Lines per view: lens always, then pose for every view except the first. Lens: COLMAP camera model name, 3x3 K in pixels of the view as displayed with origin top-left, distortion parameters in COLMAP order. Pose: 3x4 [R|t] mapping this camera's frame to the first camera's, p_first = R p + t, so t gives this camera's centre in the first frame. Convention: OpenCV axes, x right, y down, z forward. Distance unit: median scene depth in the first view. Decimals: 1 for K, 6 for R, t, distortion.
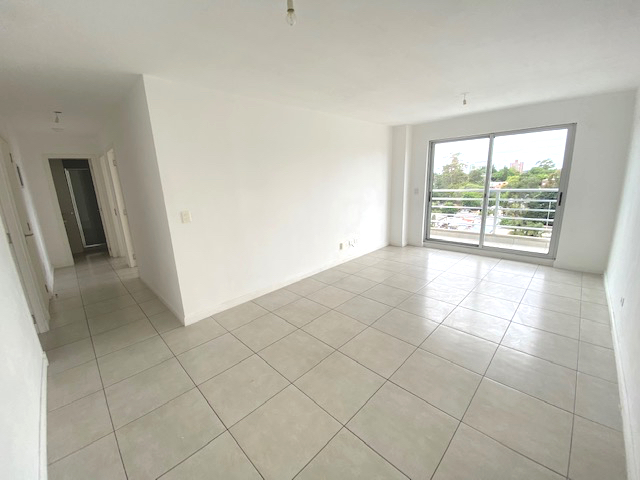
lens RADIAL K [[263.1, 0, 321.3], [0, 263.1, 235.8], [0, 0, 1]] dist [-0.002108, -0.000250]
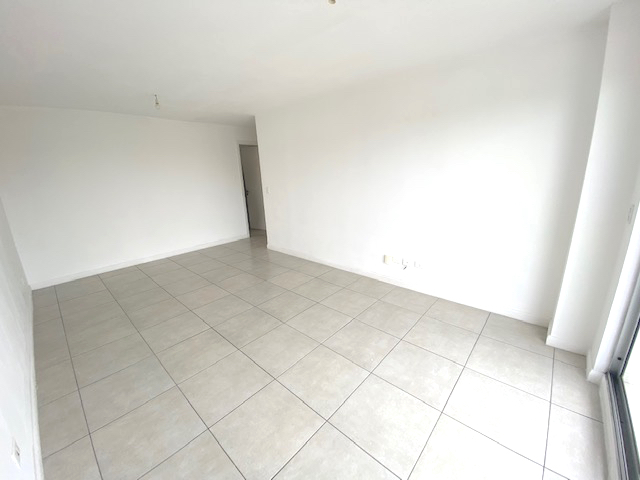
lens RADIAL K [[263.1, 0, 319.5], [0, 263.1, 241.0], [0, 0, 1]] dist [-0.002108, -0.000250]
pose [[0.038392, 0.311261, -0.949549, 0.922707], [-0.175927, 0.937512, 0.300202, -0.244728], [0.983654, 0.155526, 0.090752, 0.879094]]
